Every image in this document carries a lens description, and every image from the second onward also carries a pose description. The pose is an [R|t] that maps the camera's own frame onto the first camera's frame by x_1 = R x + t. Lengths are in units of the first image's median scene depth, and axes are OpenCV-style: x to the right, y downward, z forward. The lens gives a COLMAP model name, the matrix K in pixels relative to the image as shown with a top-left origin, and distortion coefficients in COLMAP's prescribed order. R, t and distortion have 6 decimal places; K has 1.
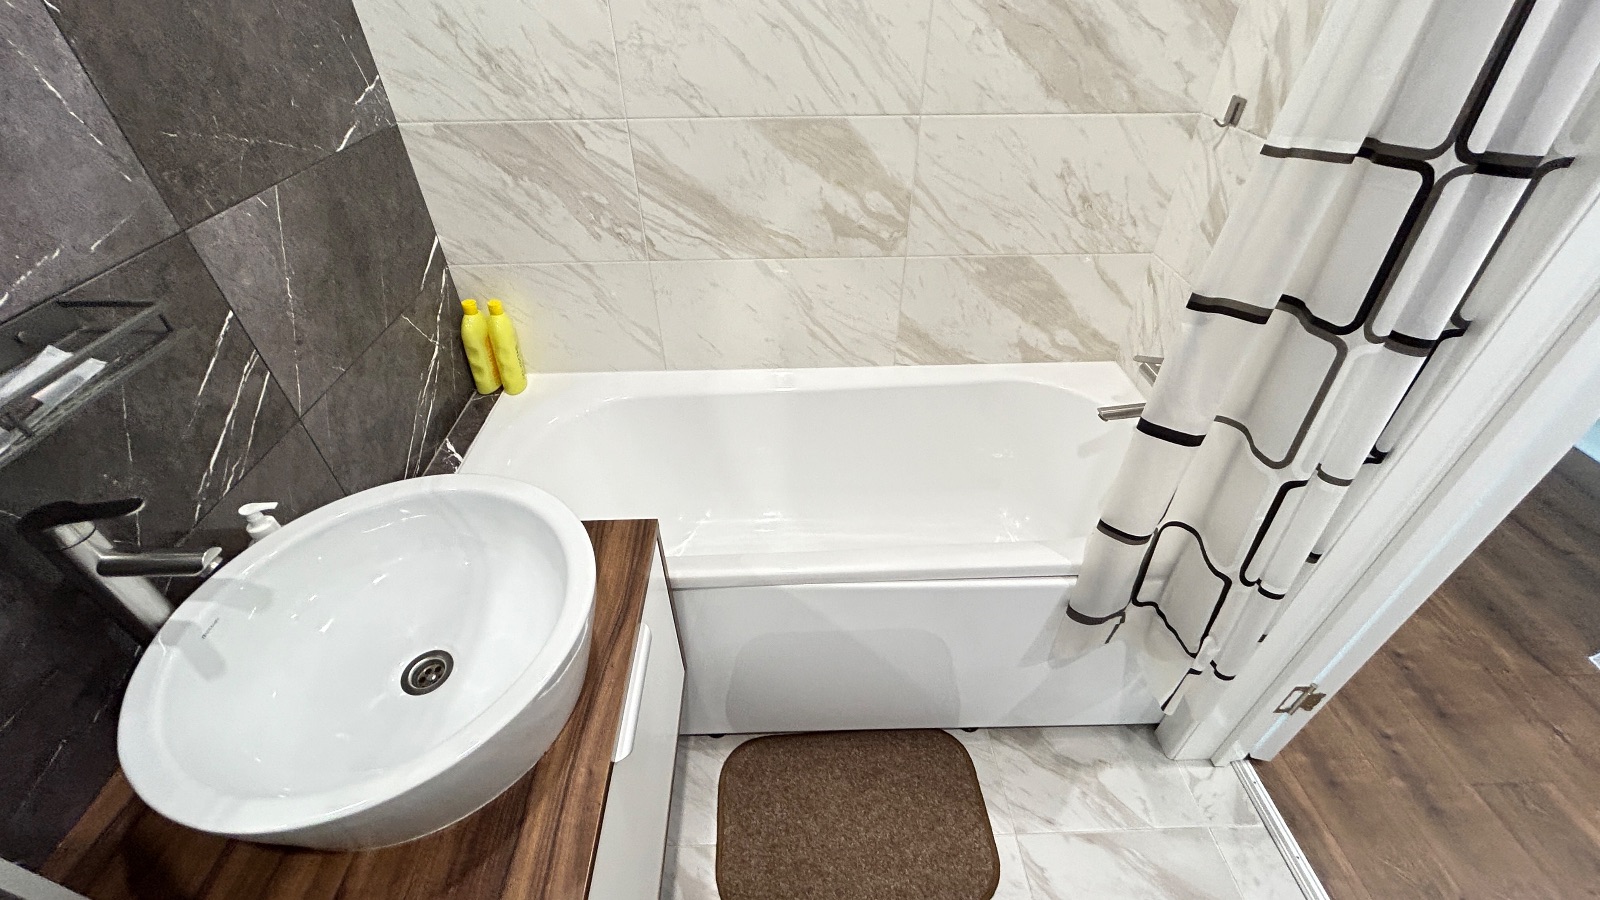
lens RADIAL K [[629.2, 0, 800.0], [0, 629.2, 450.0], [0, 0, 1]] dist [-0.014268, -0.000092]
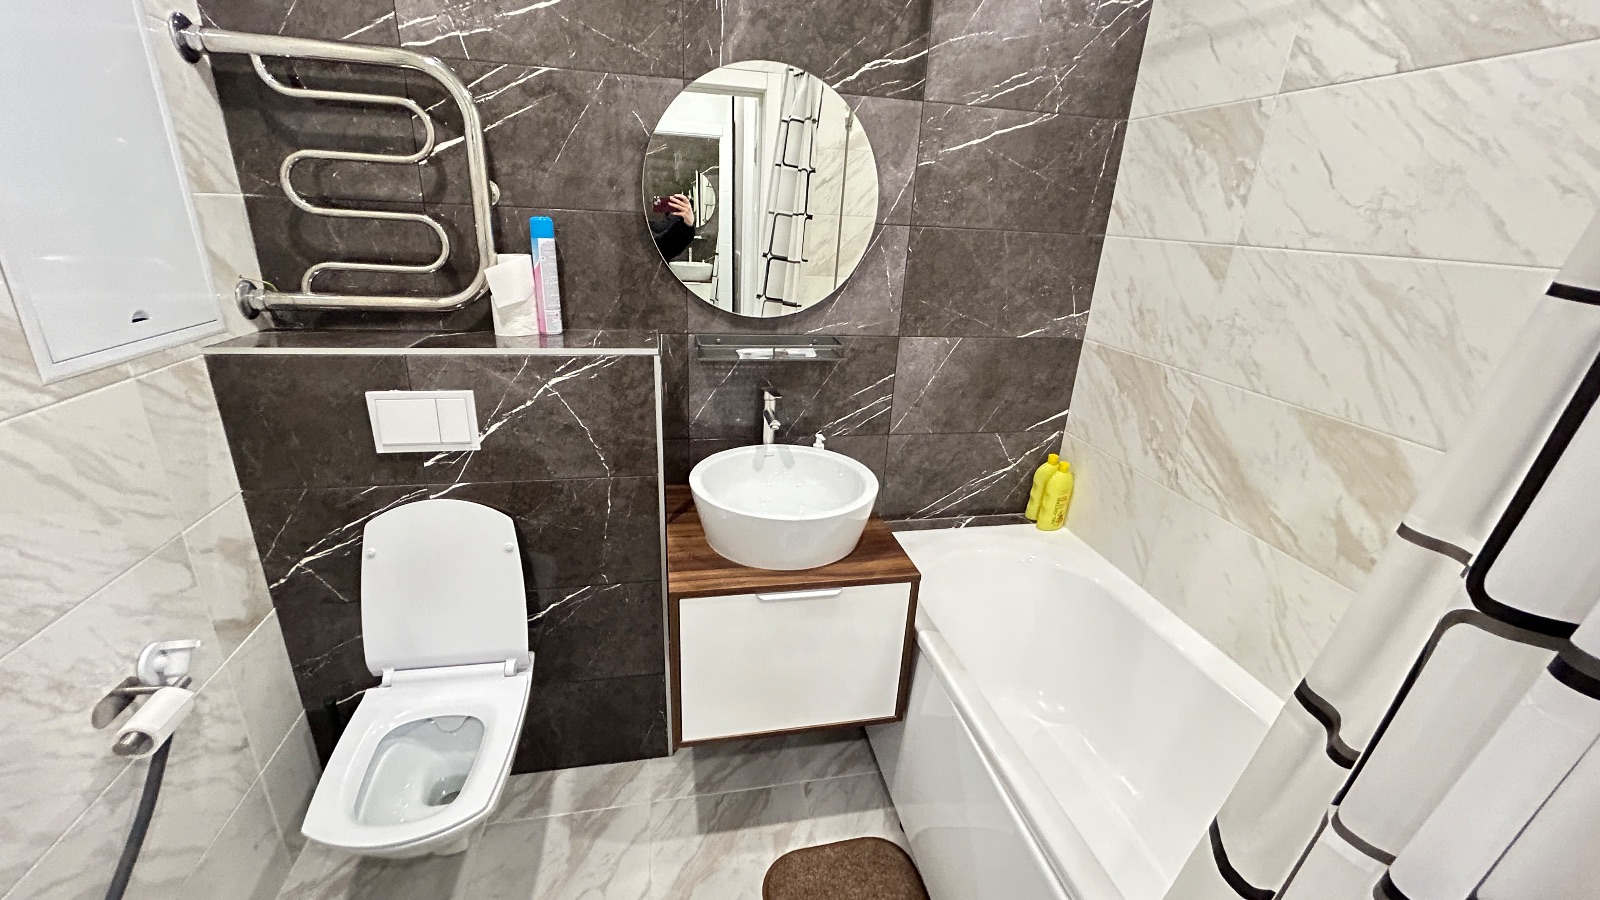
lens RADIAL K [[629.2, 0, 800.0], [0, 629.2, 450.0], [0, 0, 1]] dist [-0.014268, -0.000092]
pose [[0.172844, 0.356943, -0.917996, 0.736966], [-0.659613, 0.734105, 0.161247, -0.113902], [0.731462, 0.577651, 0.362330, 0.093918]]
